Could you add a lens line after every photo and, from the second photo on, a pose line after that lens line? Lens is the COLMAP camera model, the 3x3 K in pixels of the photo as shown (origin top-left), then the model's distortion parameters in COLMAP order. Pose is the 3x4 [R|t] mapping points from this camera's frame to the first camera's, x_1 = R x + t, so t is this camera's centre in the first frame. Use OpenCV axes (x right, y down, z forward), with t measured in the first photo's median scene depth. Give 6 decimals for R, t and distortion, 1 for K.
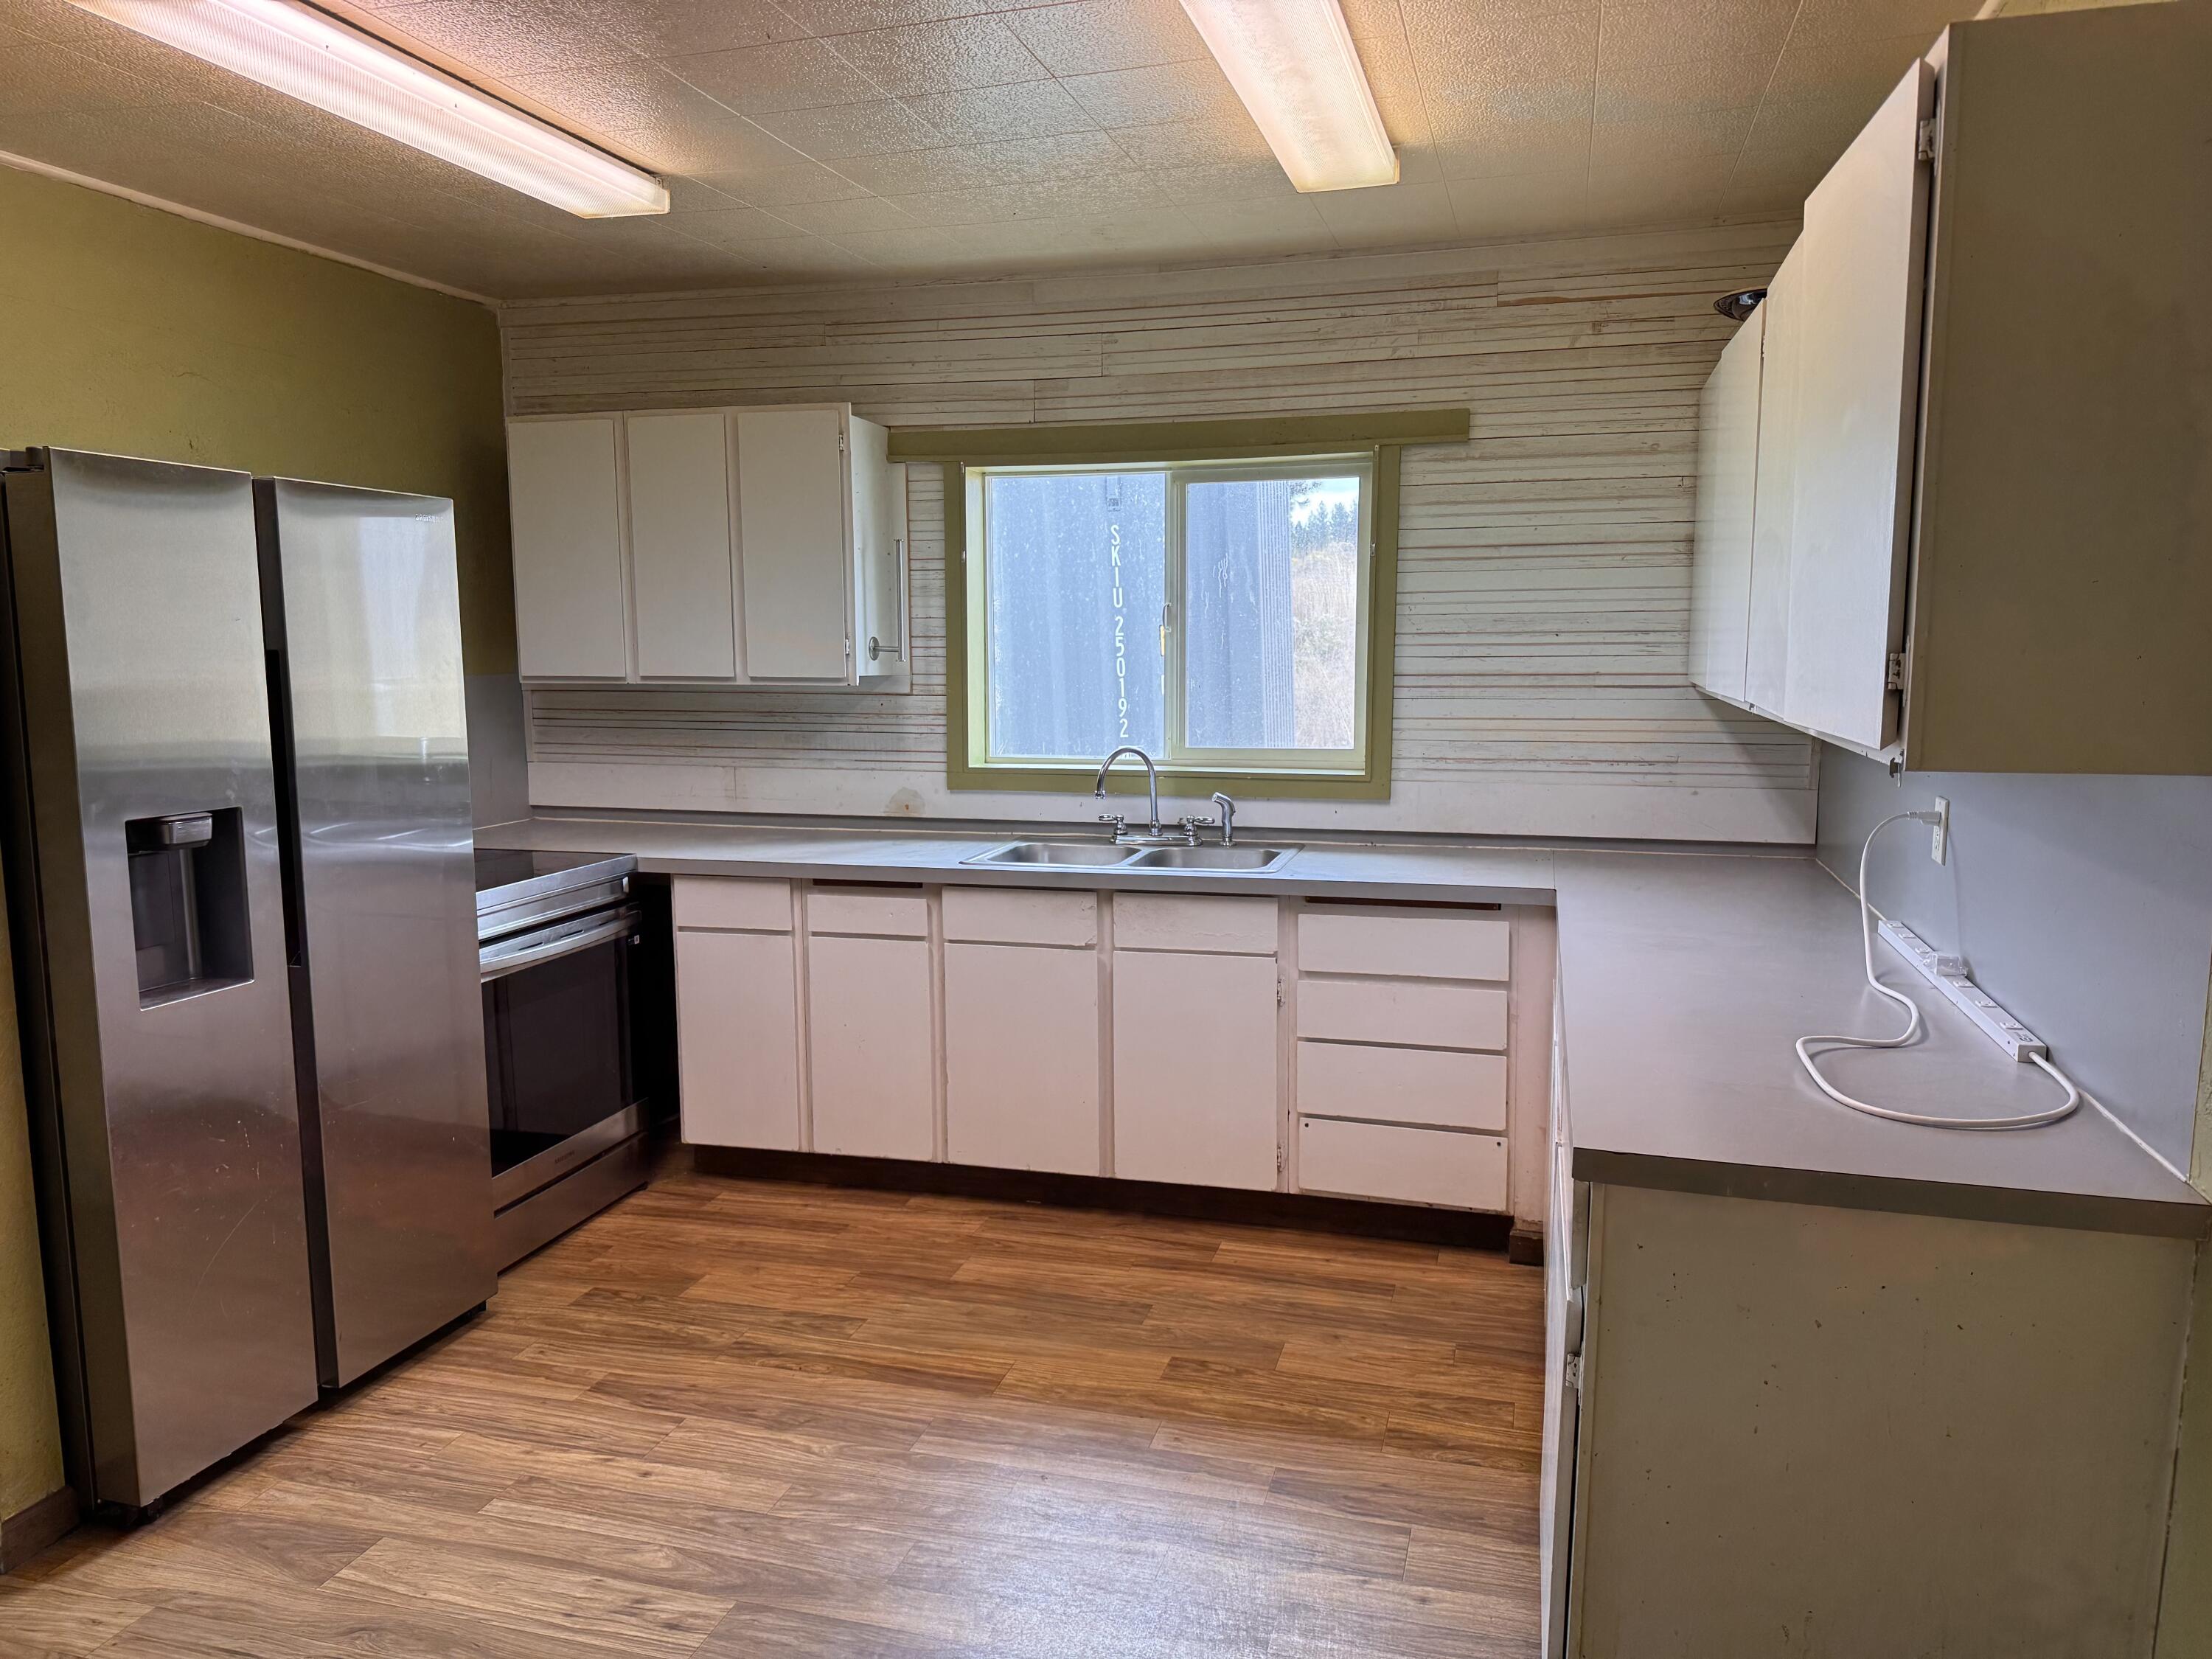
lens RADIAL K [[1570.5, 0, 1105.2], [0, 1570.5, 835.7], [0, 0, 1]] dist [0.049588, -0.043349]
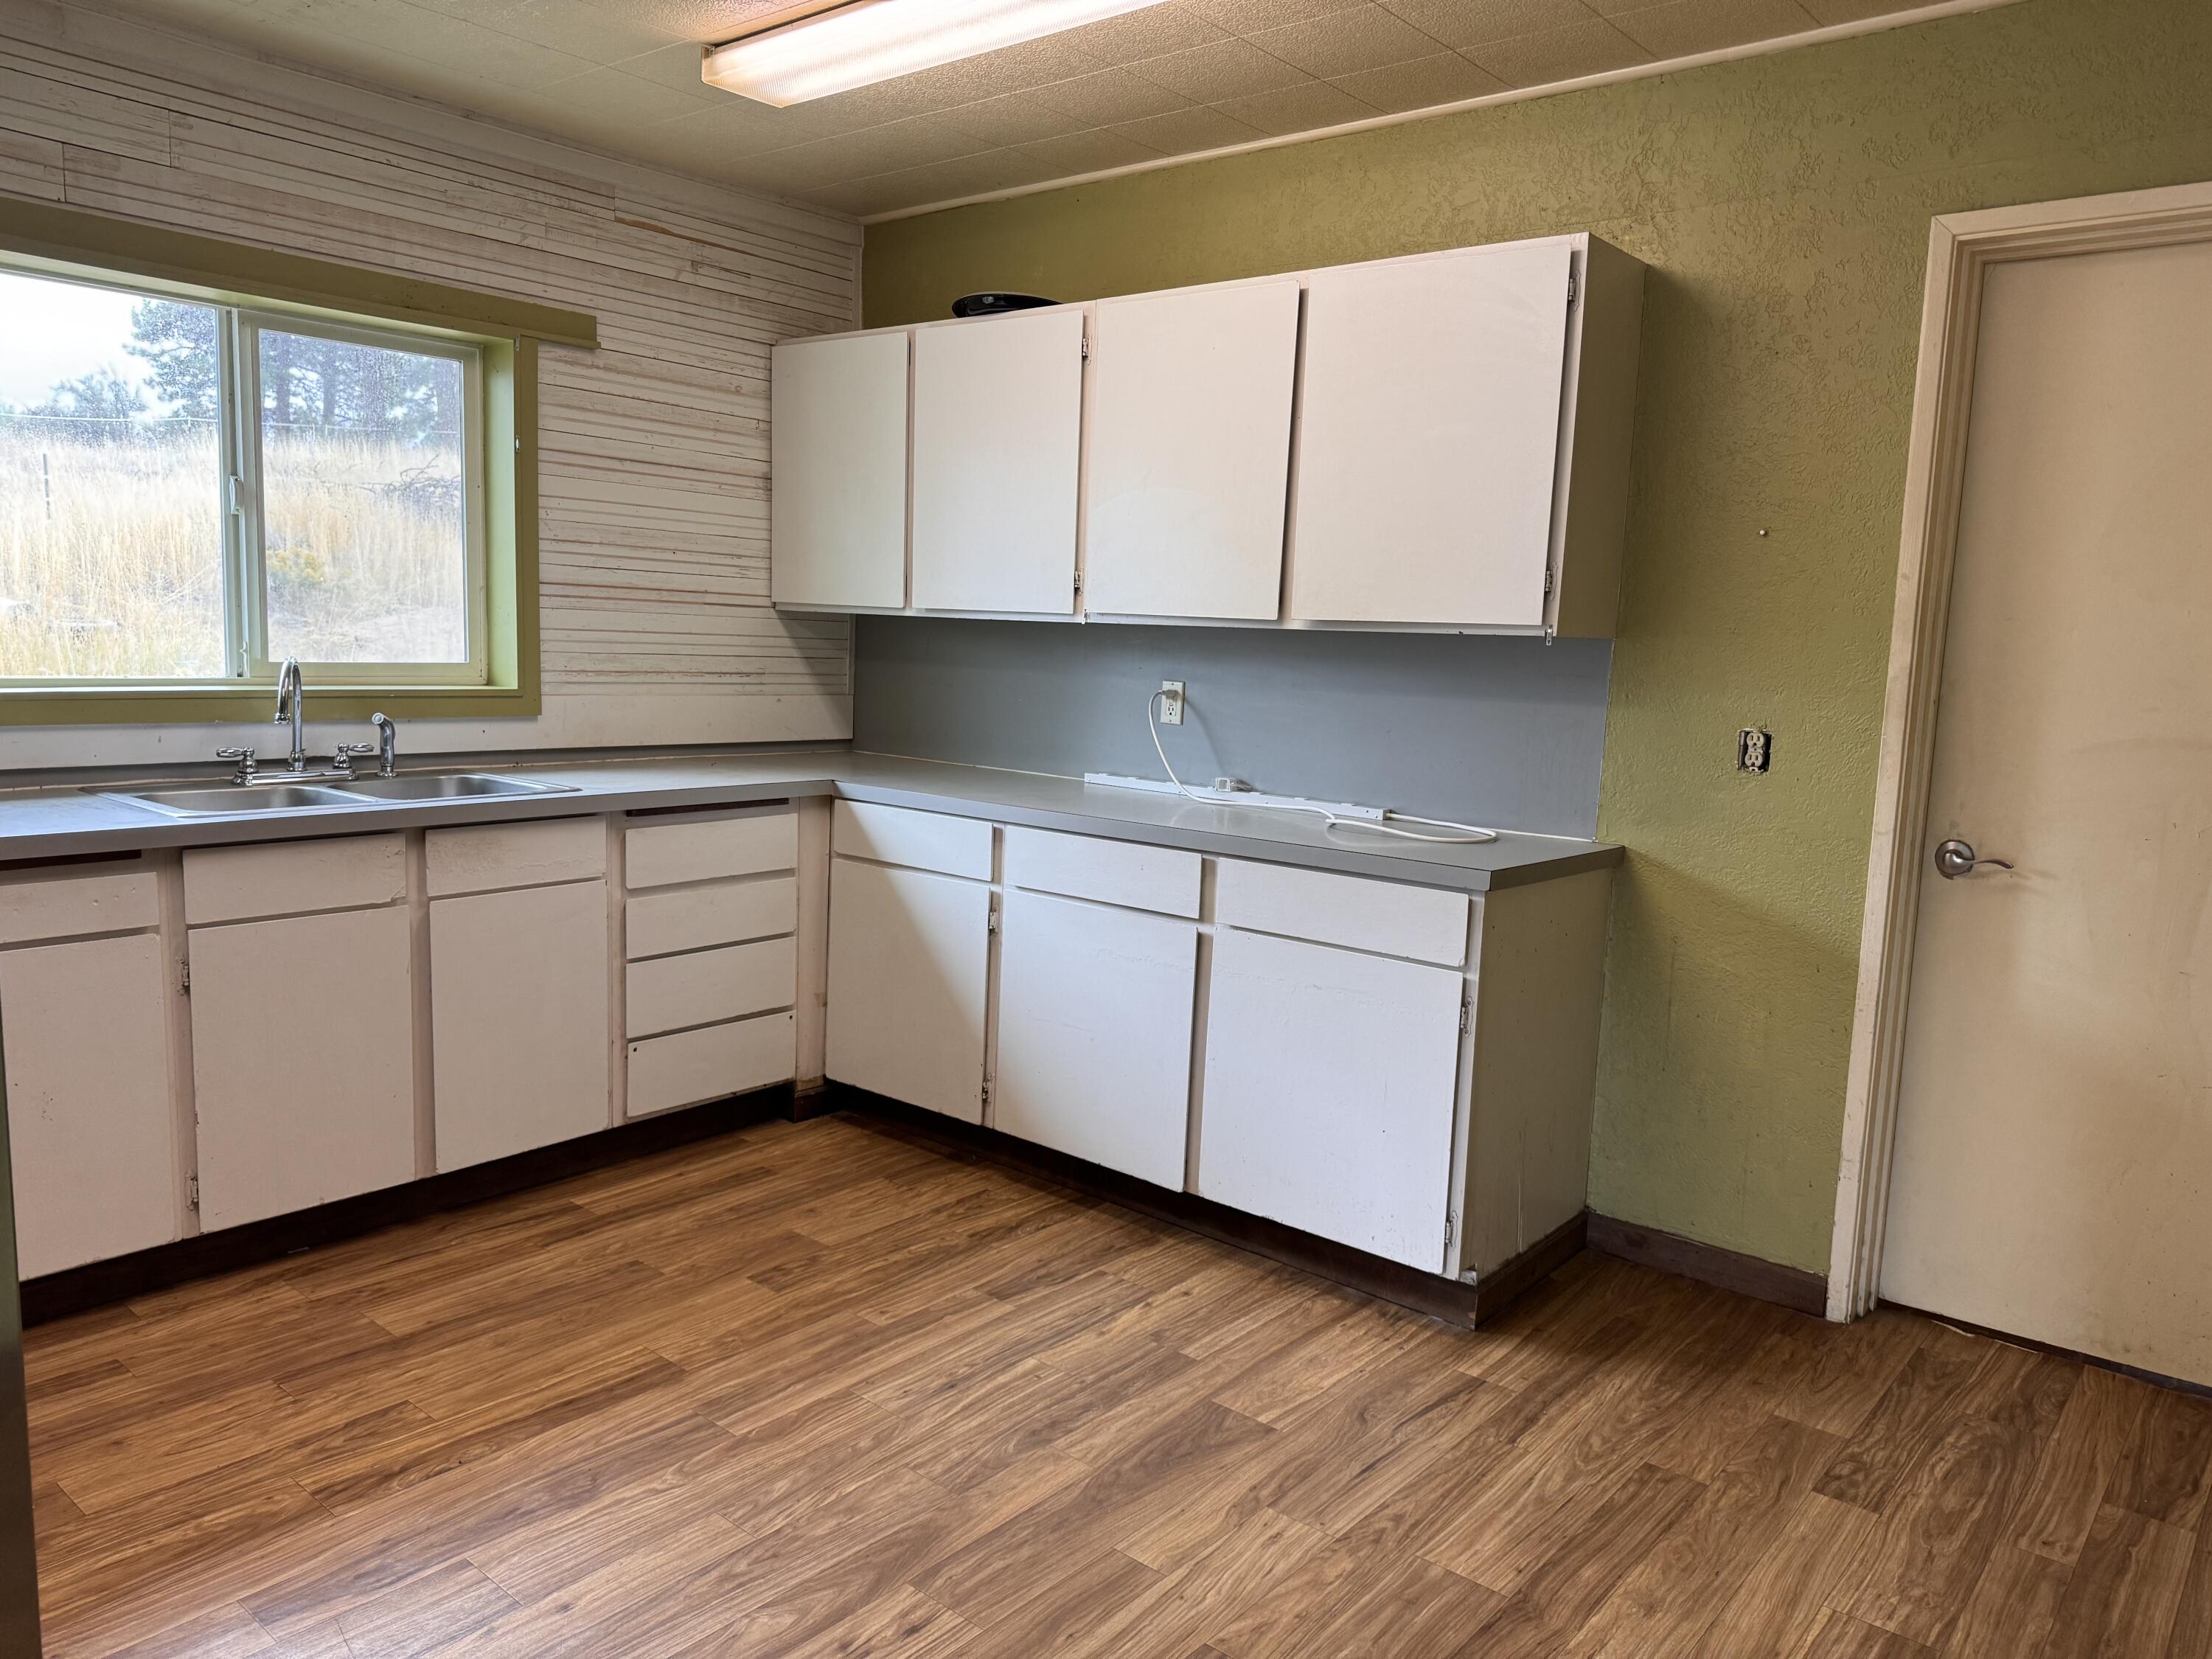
lens RADIAL K [[1570.5, 0, 1110.8], [0, 1570.5, 827.3], [0, 0, 1]] dist [0.049588, -0.043349]
pose [[0.397516, -0.092829, 0.912888, -0.593755], [0.086592, 0.994225, 0.063393, 0.014021], [-0.913500, 0.053849, 0.403259, 0.326829]]
